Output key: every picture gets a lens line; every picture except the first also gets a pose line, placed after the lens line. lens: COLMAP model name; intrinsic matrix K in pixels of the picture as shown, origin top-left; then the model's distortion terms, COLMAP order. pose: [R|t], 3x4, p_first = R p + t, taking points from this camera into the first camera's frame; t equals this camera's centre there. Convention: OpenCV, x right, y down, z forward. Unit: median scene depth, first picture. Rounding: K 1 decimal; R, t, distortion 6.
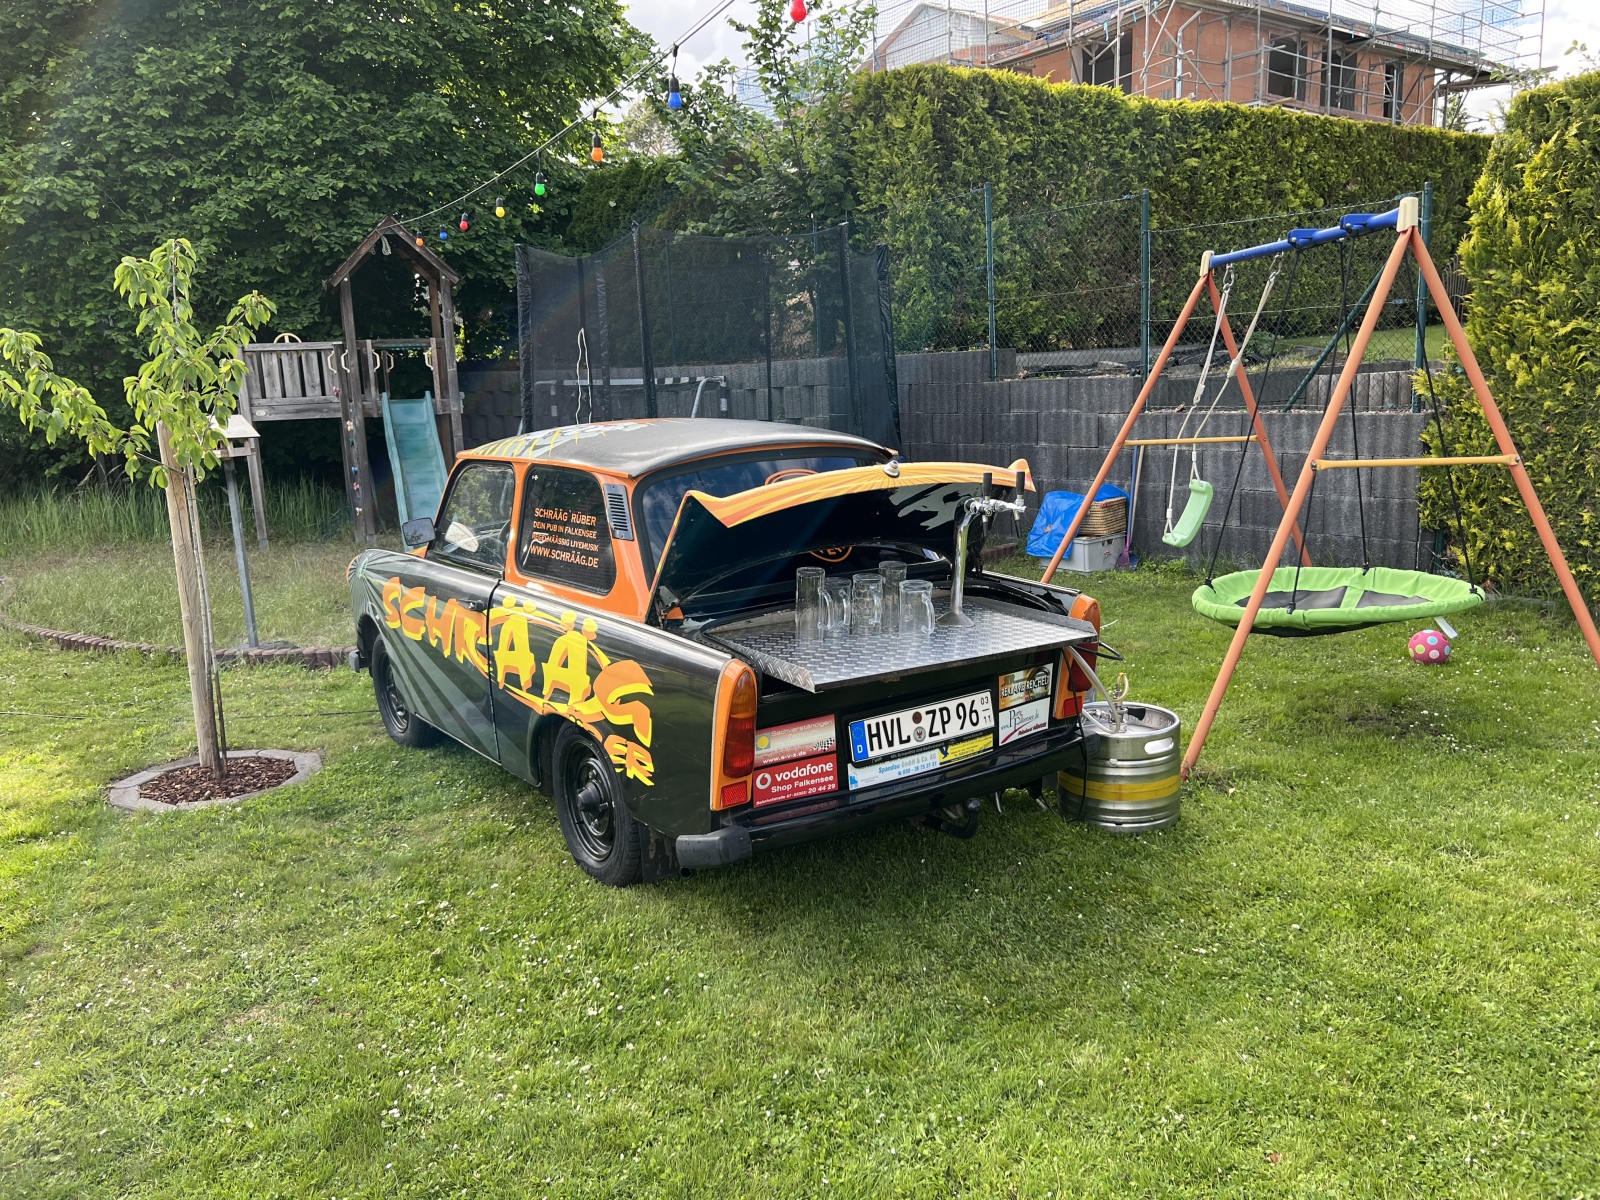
lens RADIAL K [[1212.3, 0, 807.0], [0, 1212.3, 592.9], [0, 0, 1]] dist [0.033077, -0.061067]
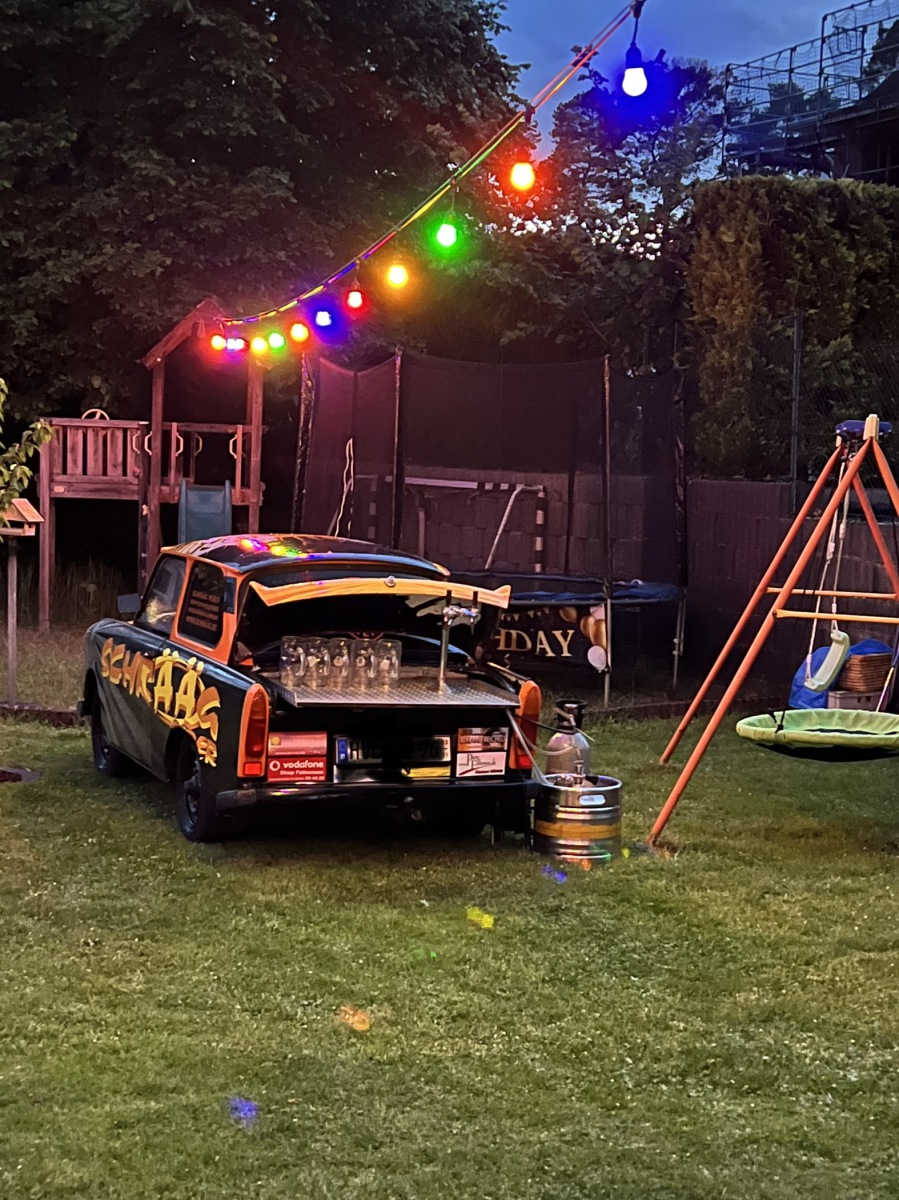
lens RADIAL K [[1890.6, 0, 448.7], [0, 1890.6, 558.9], [0, 0, 1]] dist [0.317491, -1.614966]
pose [[0.969298, 0.085350, -0.230600, 0.587530], [-0.112586, 0.987795, -0.107637, 0.102218], [0.218599, 0.130294, 0.967077, -1.121448]]
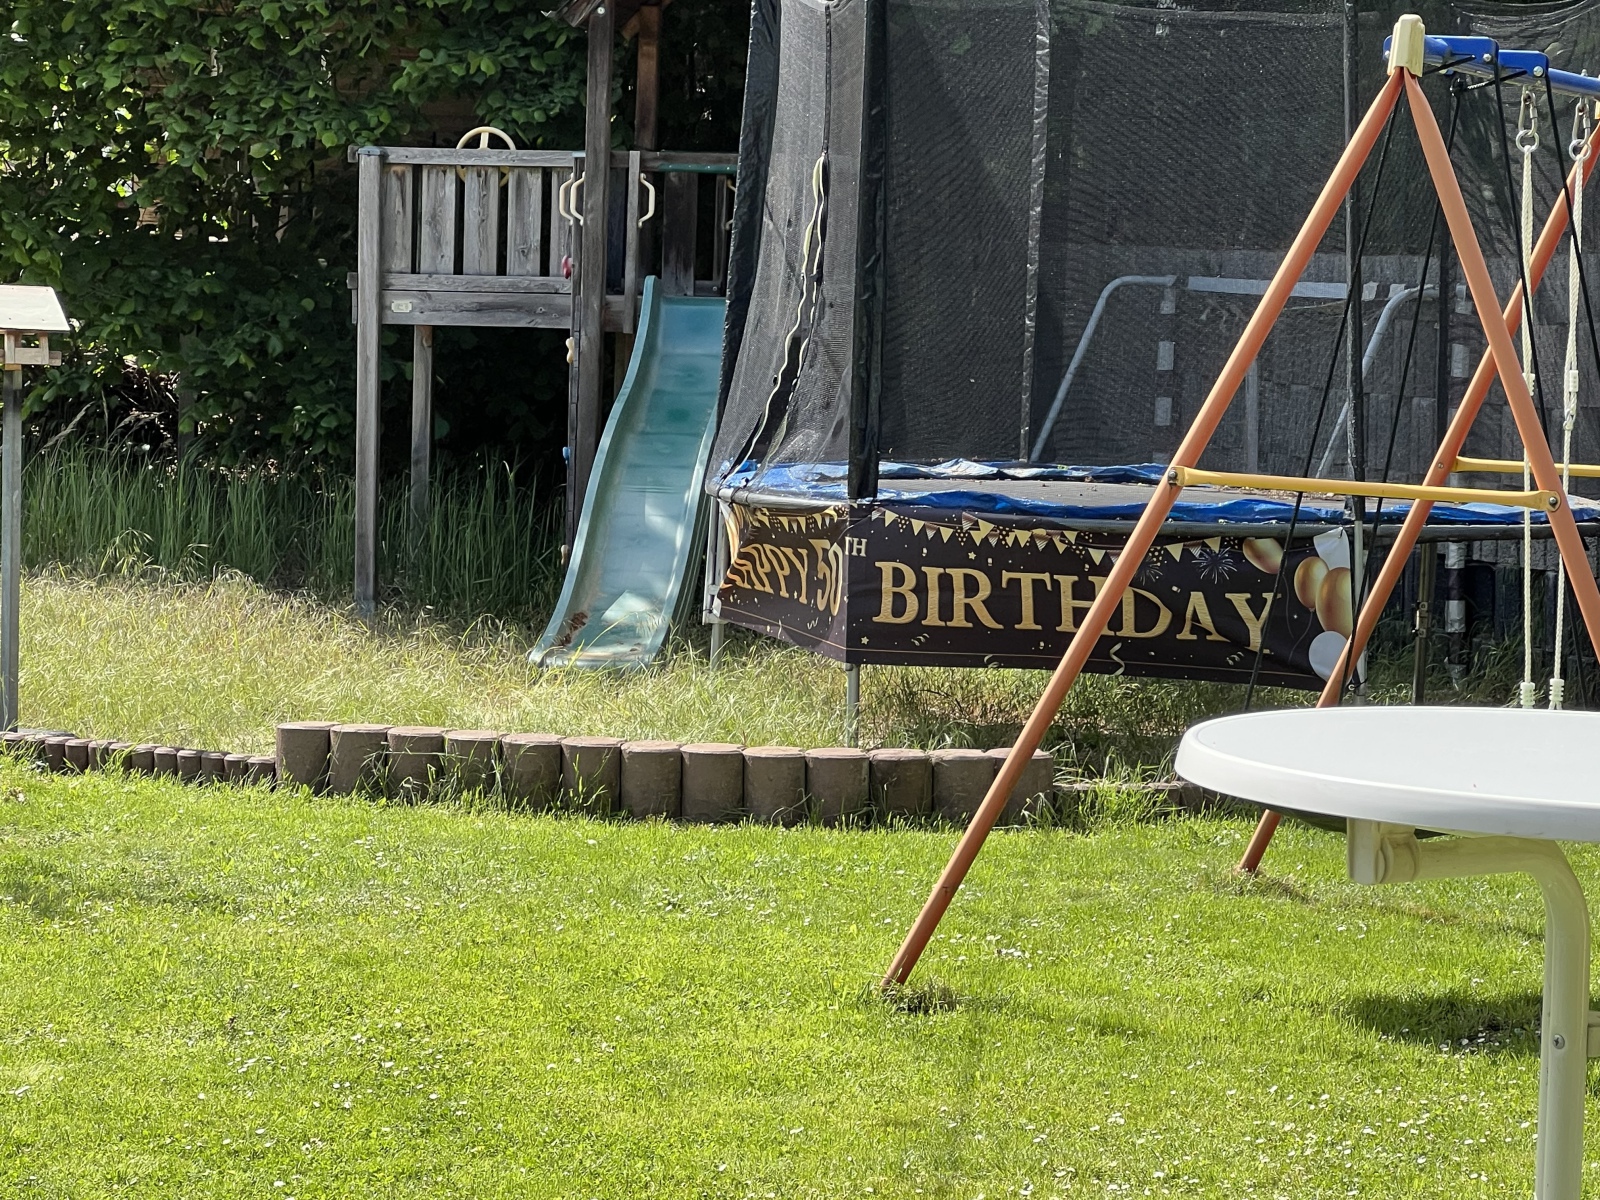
lens RADIAL K [[4628.7, 0, 800.0], [0, 4628.7, 600.0], [0, 0, 1]] dist [-0.012070, 0.093201]
pose [[0.865497, 0.095432, -0.491740, 1.424828], [-0.146602, 0.986959, -0.066490, 0.130386], [0.478982, 0.129636, 0.868200, -1.014080]]
